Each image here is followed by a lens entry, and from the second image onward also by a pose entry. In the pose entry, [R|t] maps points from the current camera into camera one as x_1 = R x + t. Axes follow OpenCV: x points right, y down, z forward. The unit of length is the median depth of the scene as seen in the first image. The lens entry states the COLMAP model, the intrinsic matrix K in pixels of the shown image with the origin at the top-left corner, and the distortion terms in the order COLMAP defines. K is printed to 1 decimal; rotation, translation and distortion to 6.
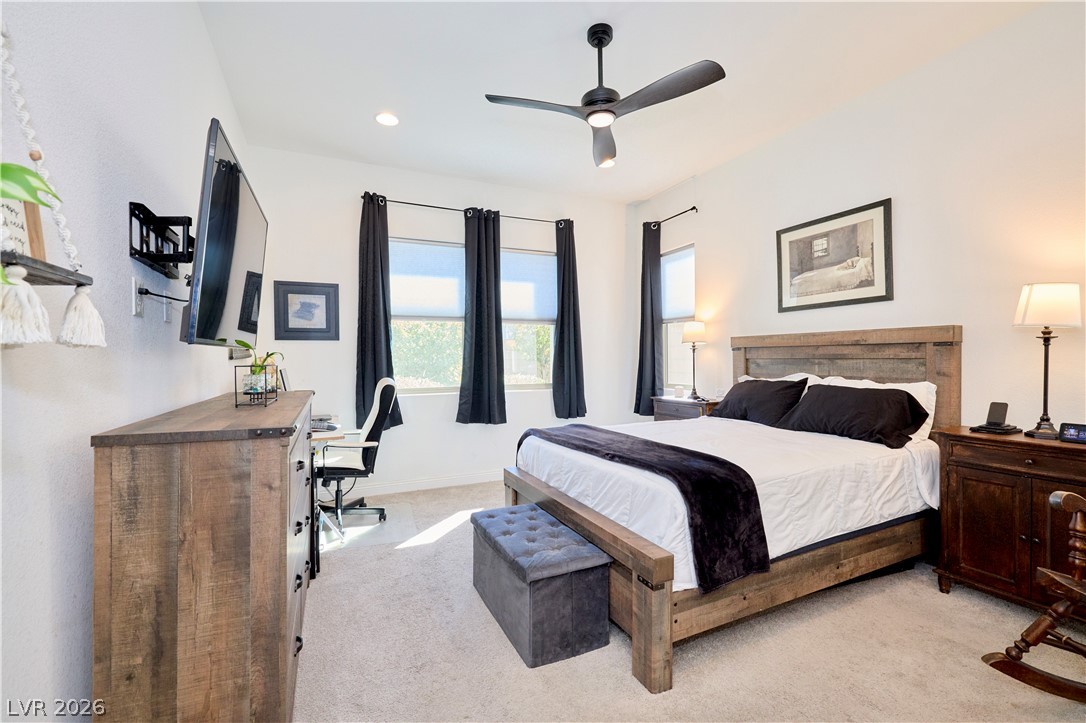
lens RADIAL K [[471.0, 0, 543.6], [0, 471.0, 354.0], [0, 0, 1]] dist [-0.001166, 0.000094]
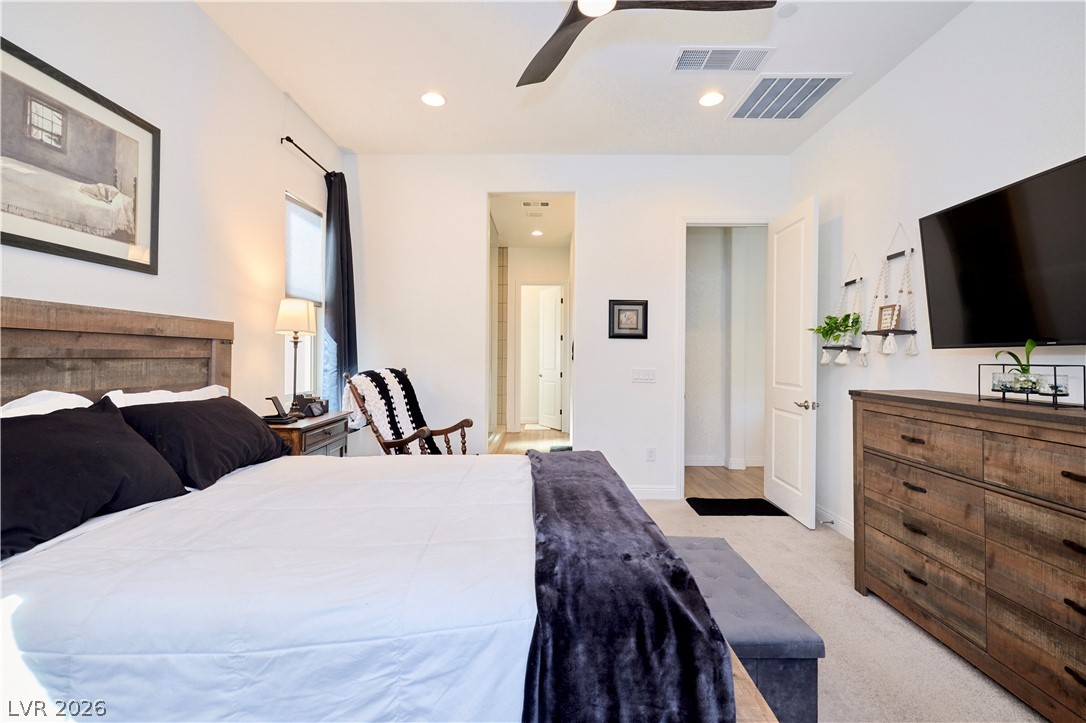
lens RADIAL K [[471.0, 0, 543.6], [0, 471.0, 354.0], [0, 0, 1]] dist [-0.001166, 0.000094]
pose [[-0.904682, -0.004772, 0.426060, -0.078582], [-0.011464, 0.999848, -0.013144, 0.006150], [-0.425932, -0.016776, -0.904599, 1.330281]]
